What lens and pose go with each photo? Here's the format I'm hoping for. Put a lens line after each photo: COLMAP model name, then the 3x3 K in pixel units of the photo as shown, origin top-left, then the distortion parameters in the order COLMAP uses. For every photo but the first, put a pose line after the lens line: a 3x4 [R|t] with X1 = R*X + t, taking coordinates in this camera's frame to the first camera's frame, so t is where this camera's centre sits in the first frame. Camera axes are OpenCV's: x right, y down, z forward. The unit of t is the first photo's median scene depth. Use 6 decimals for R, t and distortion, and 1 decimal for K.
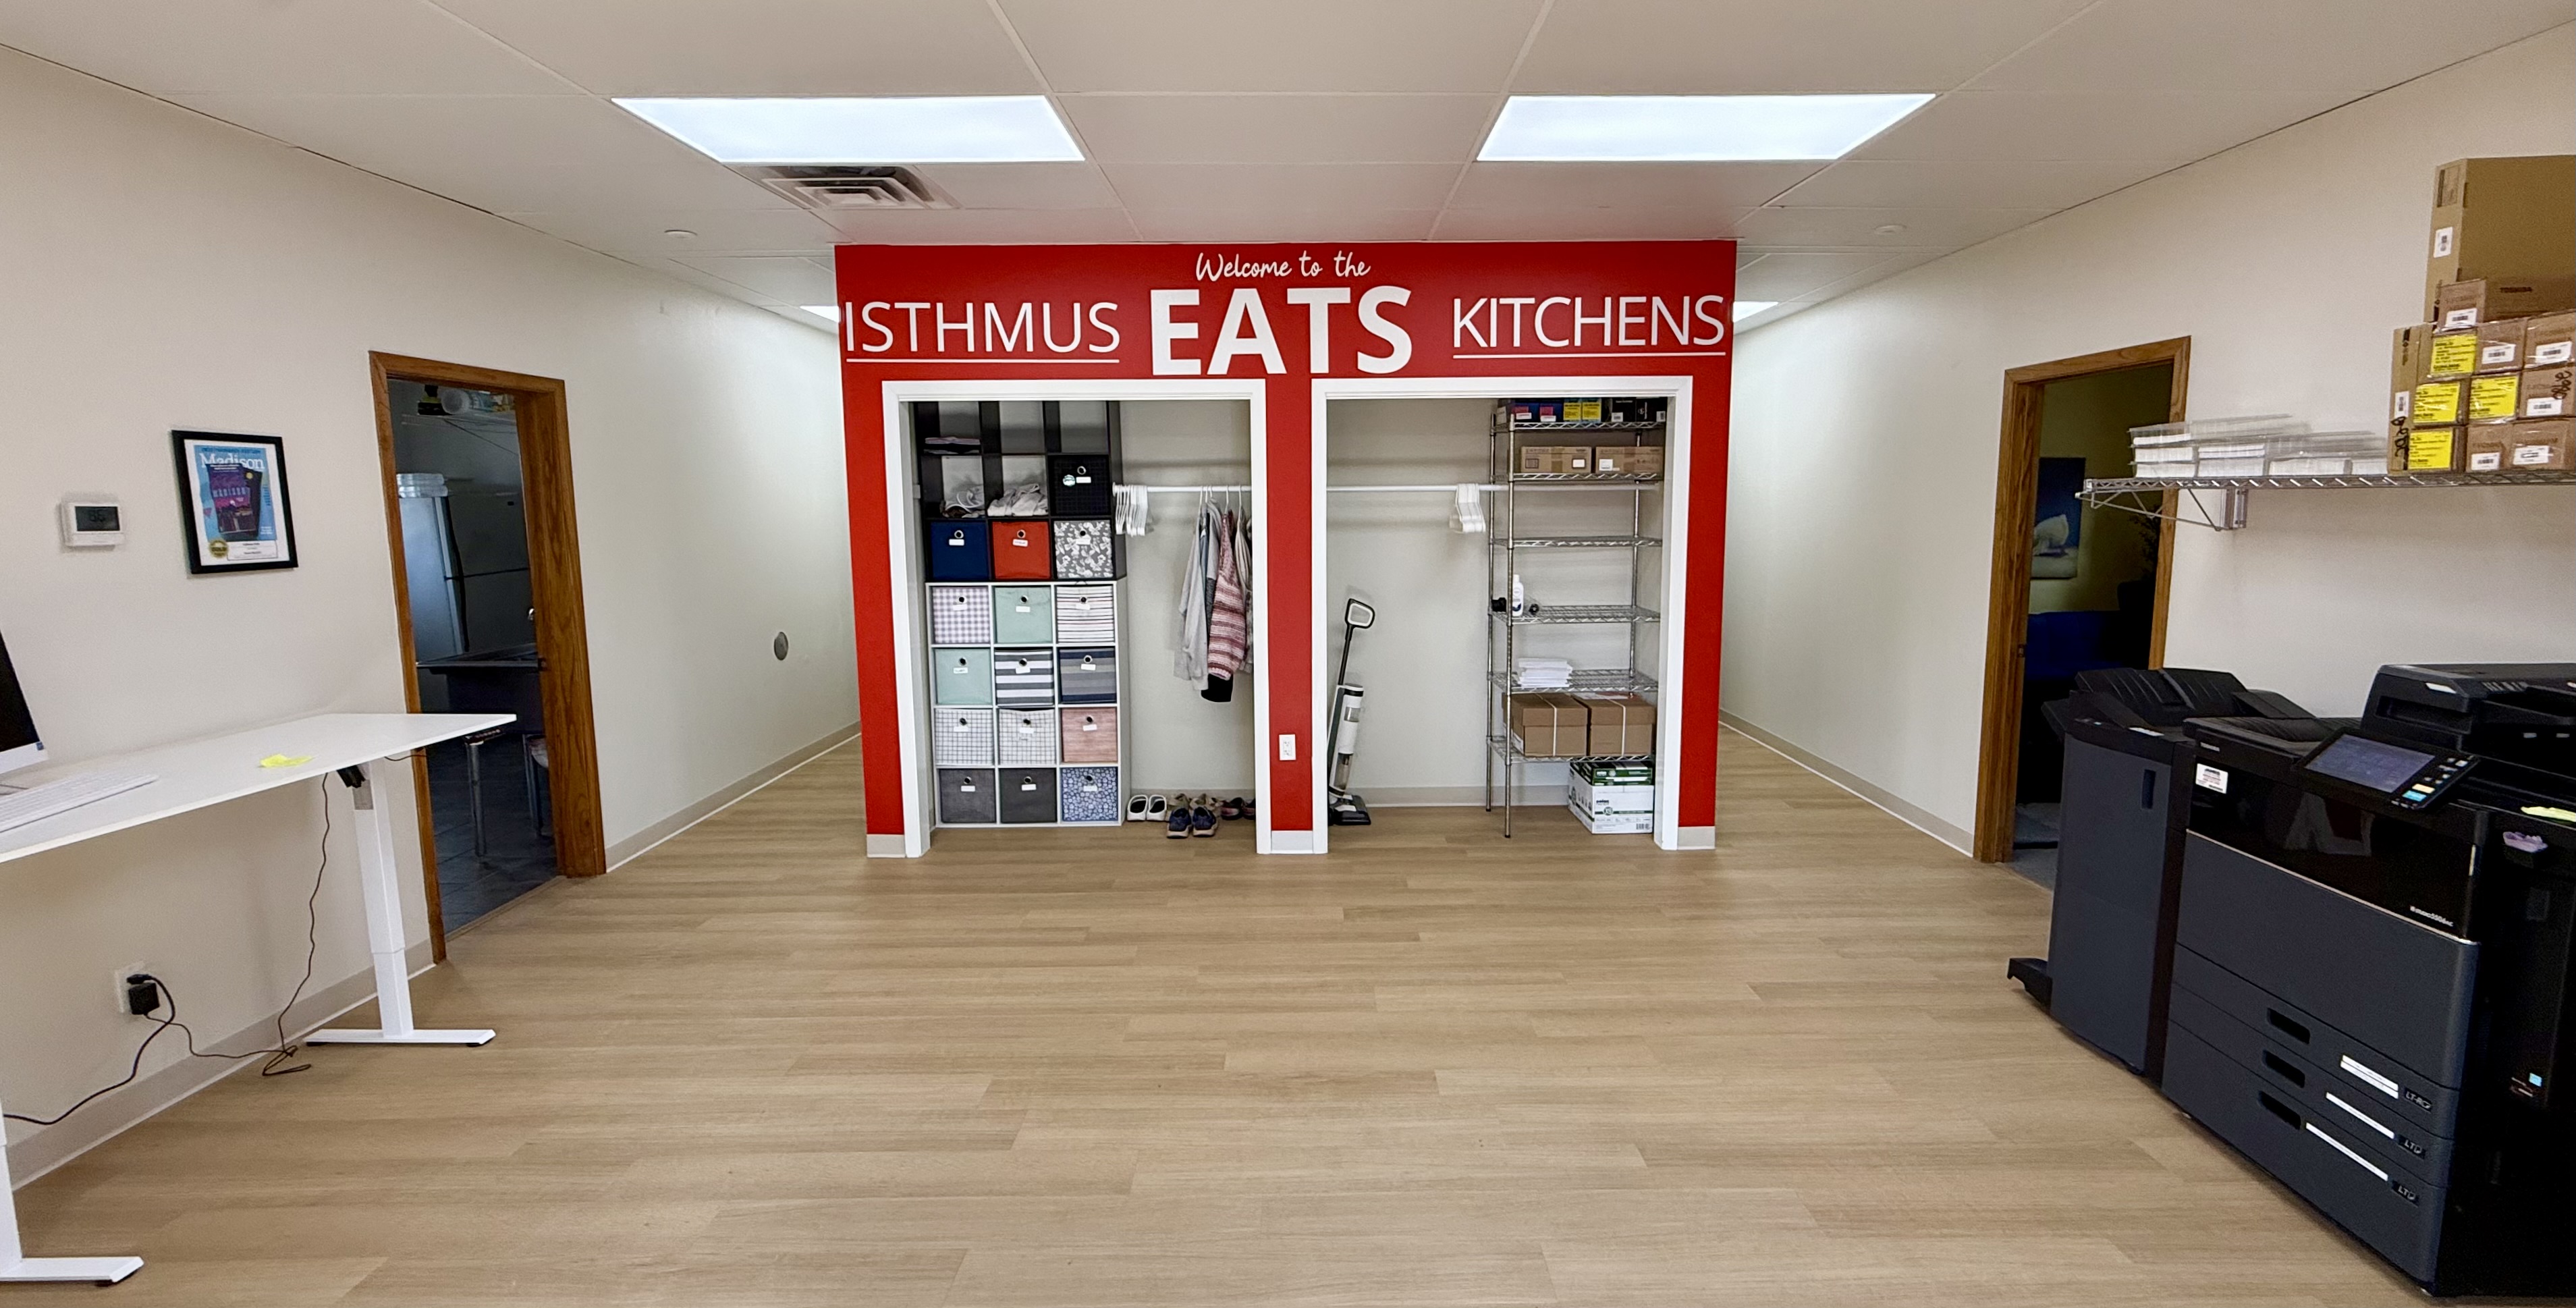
lens RADIAL K [[1177.1, 0, 1289.5], [0, 1177.1, 652.7], [0, 0, 1]] dist [-0.001918, -0.000601]
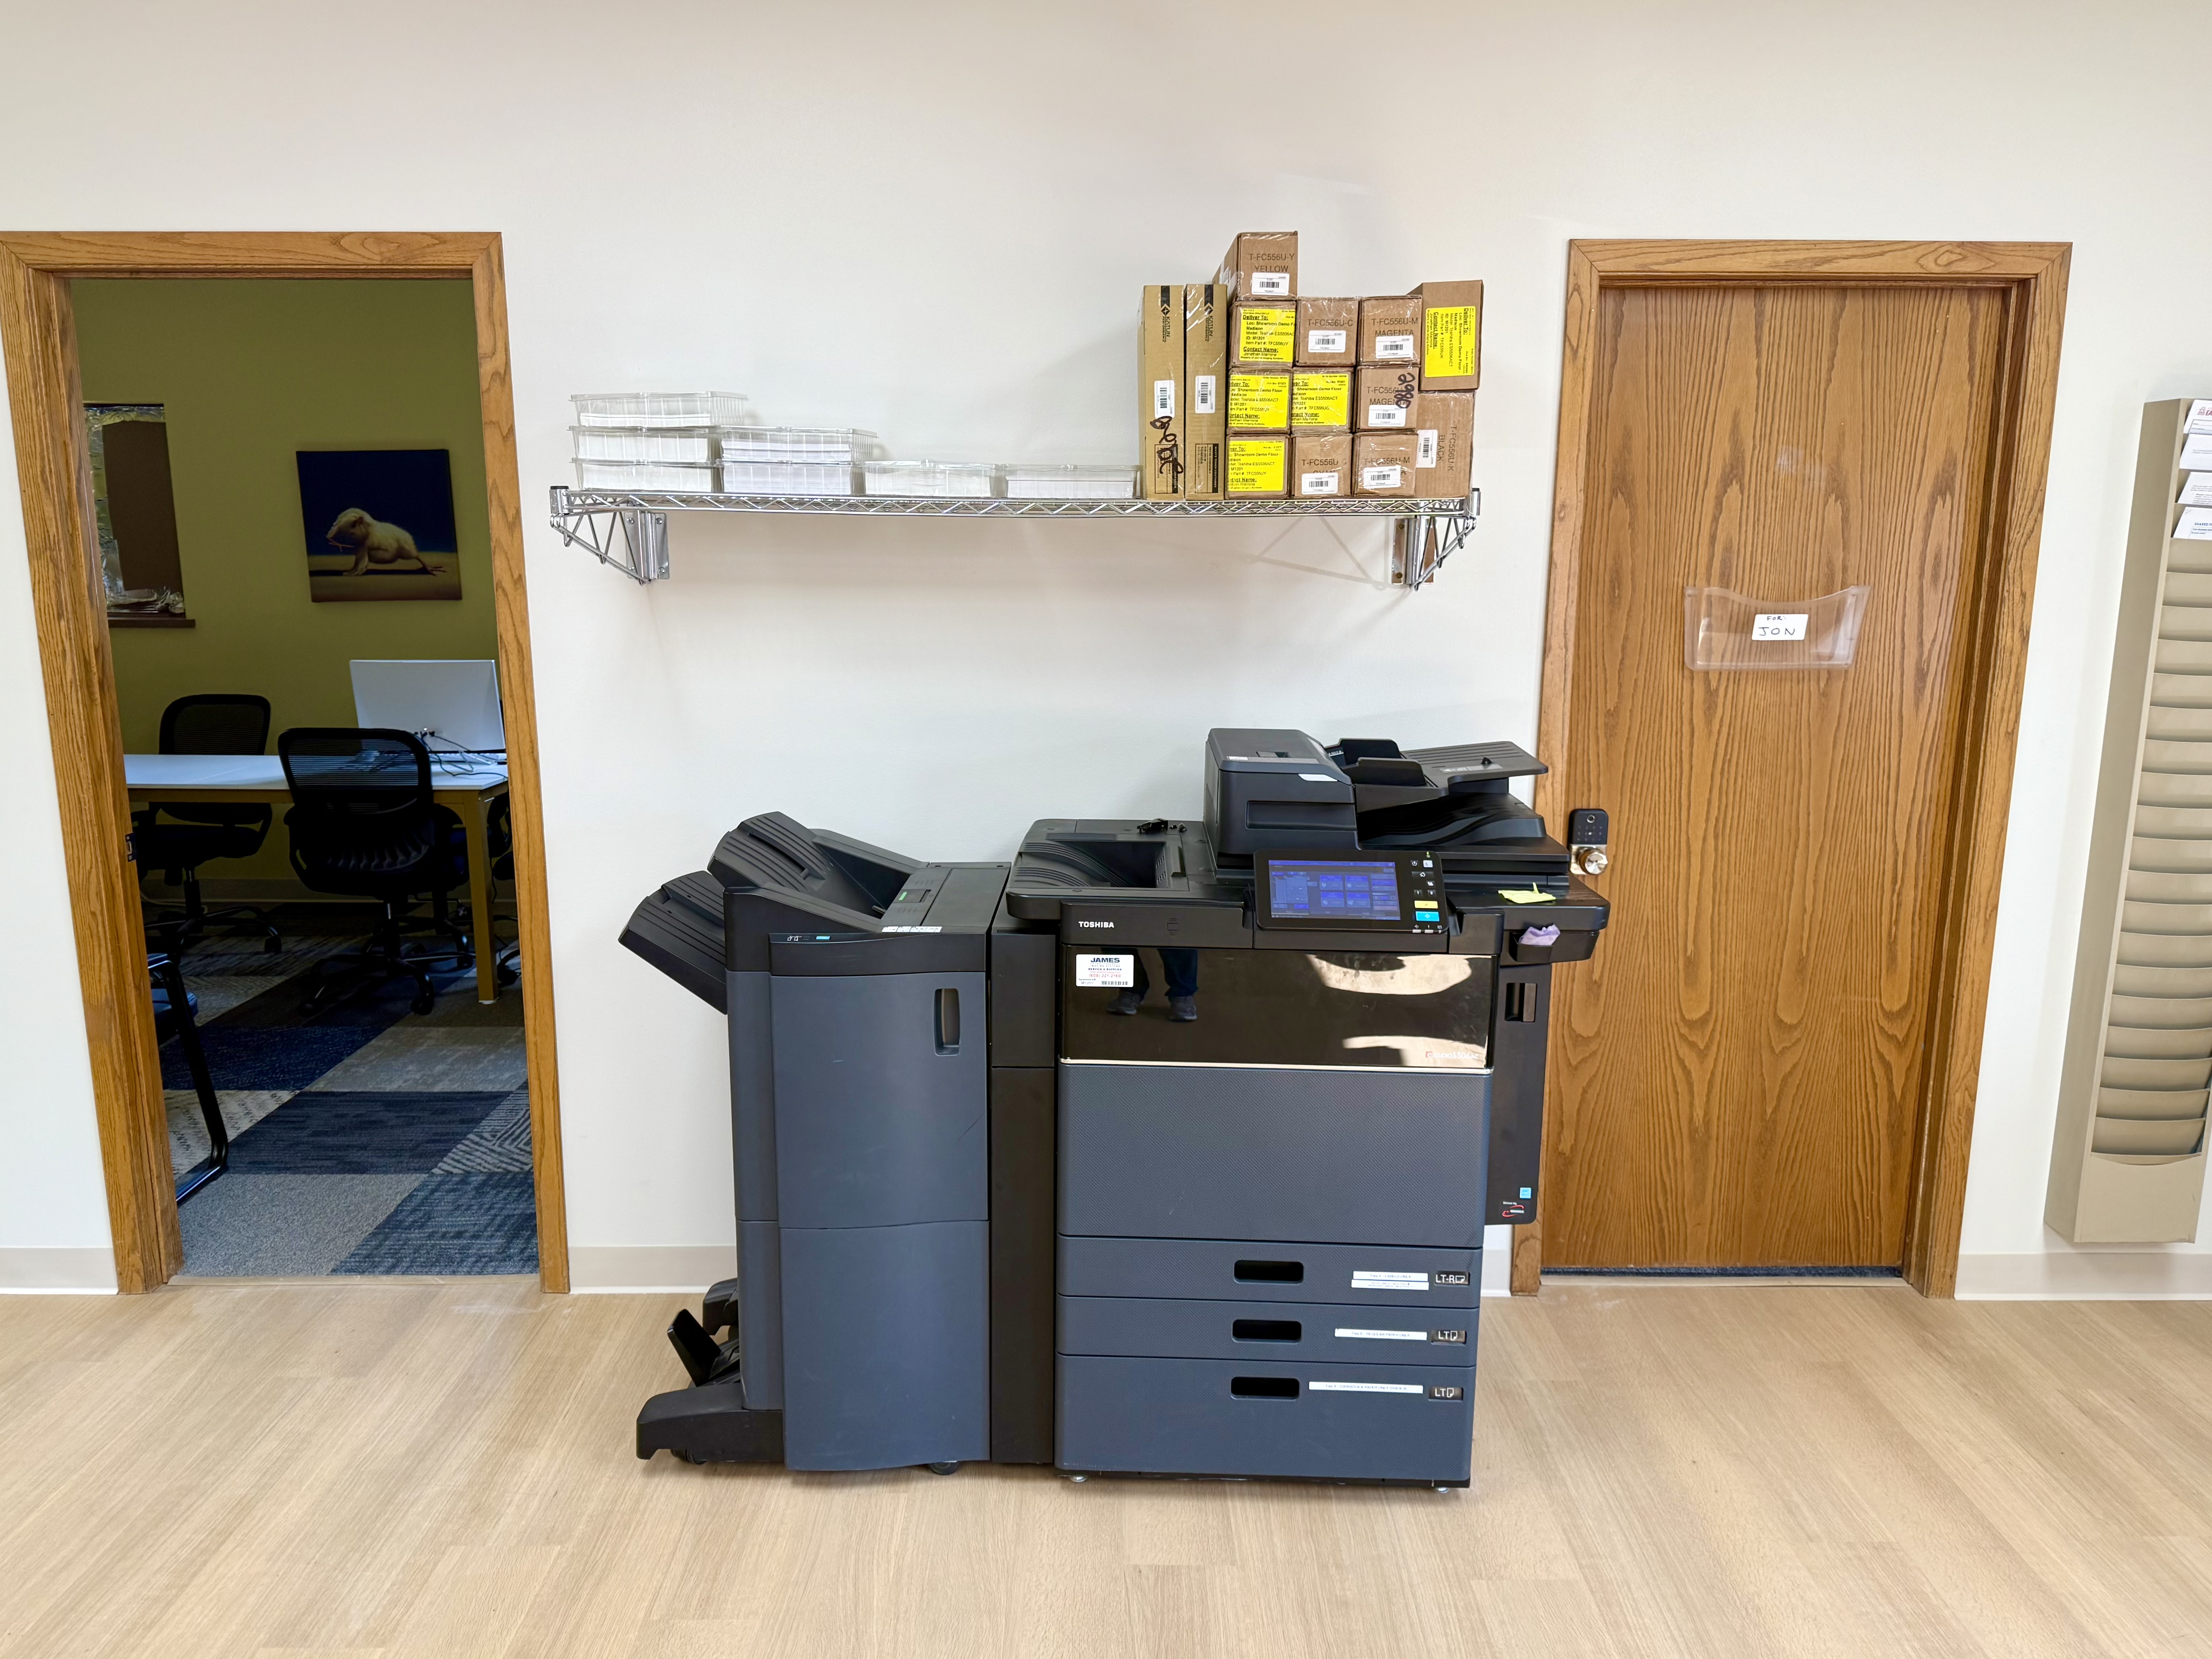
lens RADIAL K [[1585.3, 0, 1105.8], [0, 1585.3, 848.6], [0, 0, 1]] dist [0.047790, -0.020149]
pose [[-0.018446, -0.183094, 0.982922, -0.055980], [0.127430, 0.974642, 0.183943, -0.126263], [-0.991676, 0.128646, 0.005354, 1.064072]]
